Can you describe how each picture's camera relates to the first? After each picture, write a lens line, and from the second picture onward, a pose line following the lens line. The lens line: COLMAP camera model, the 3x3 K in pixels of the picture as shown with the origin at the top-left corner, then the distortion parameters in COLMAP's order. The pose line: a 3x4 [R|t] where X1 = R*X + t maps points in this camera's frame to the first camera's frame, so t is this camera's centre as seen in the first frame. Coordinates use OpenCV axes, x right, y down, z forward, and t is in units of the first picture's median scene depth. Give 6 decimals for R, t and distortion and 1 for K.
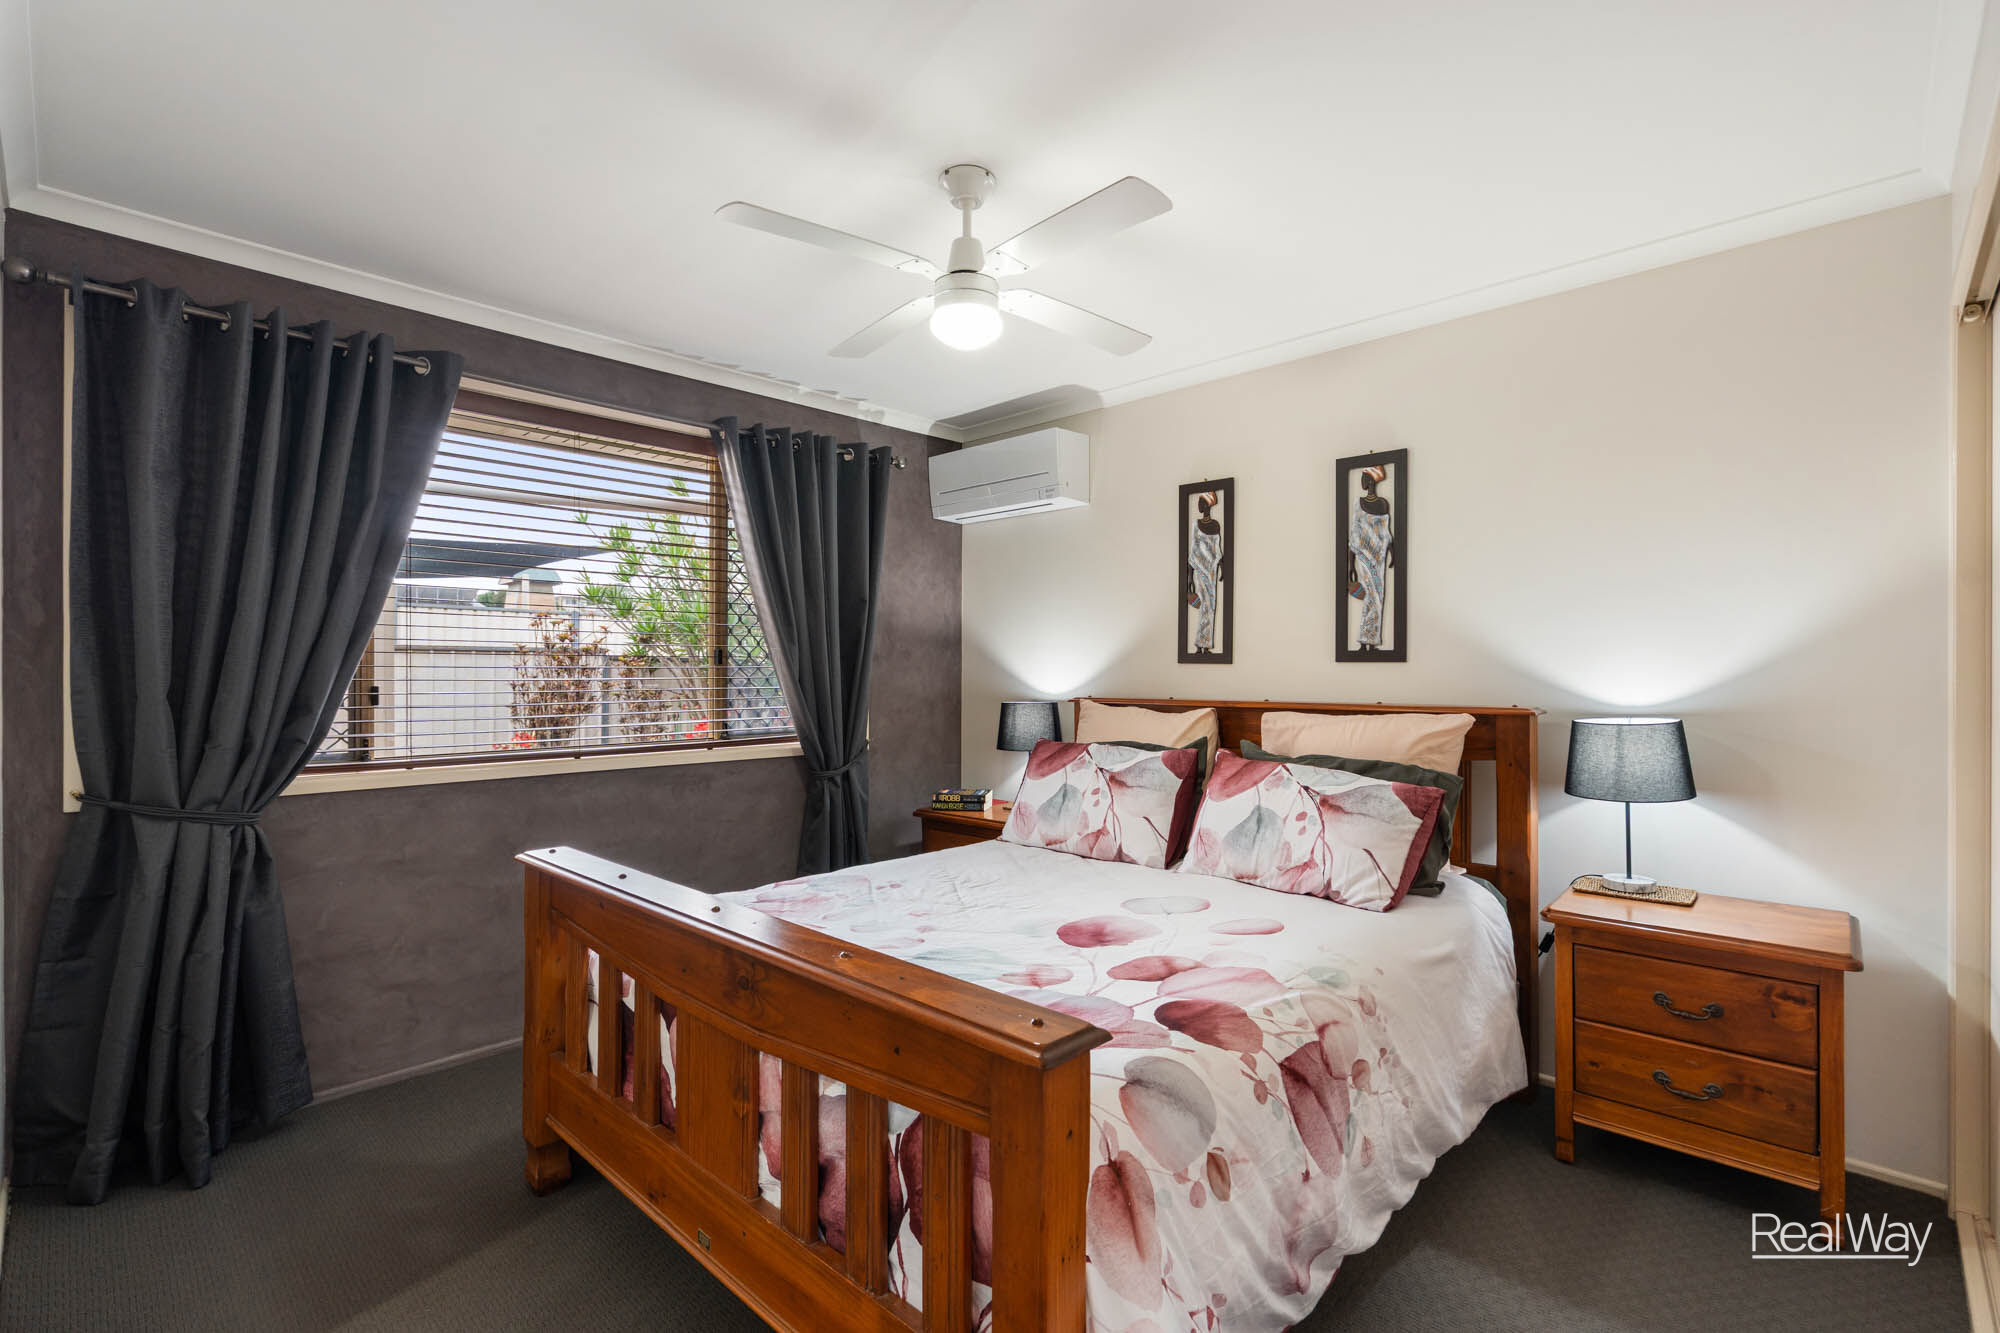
lens RADIAL K [[900.2, 0, 1001.4], [0, 900.2, 657.2], [0, 0, 1]] dist [0.000431, 0.000076]
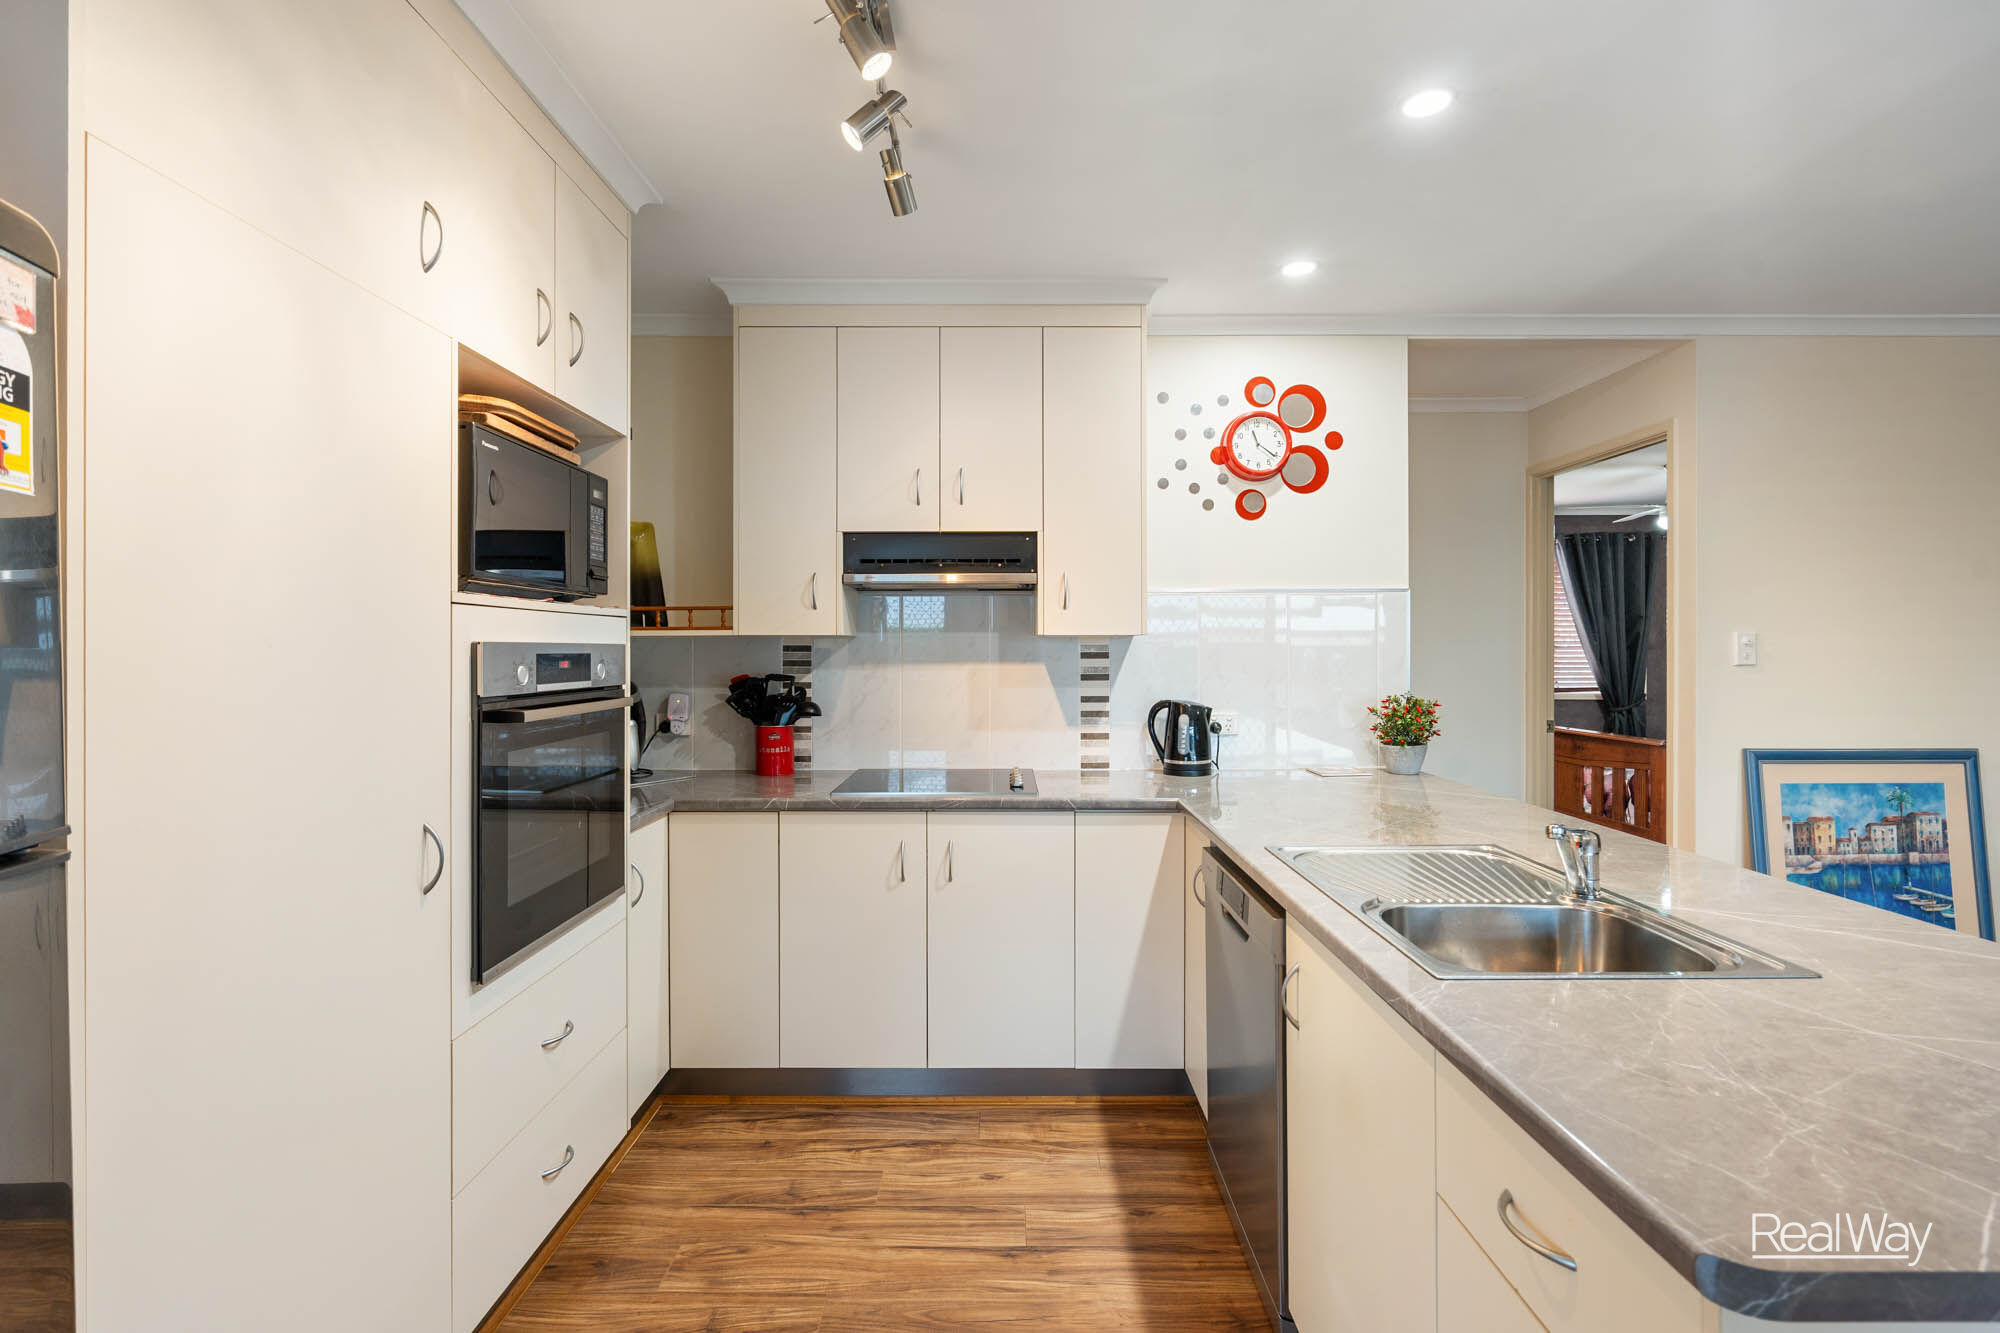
lens RADIAL K [[900.2, 0, 1001.4], [0, 900.2, 657.2], [0, 0, 1]] dist [0.000431, 0.000076]
pose [[0.687626, 0.003074, -0.726058, 0.681207], [0.010991, 0.999832, 0.014642, -0.045957], [0.725982, -0.018048, 0.687477, -2.905081]]
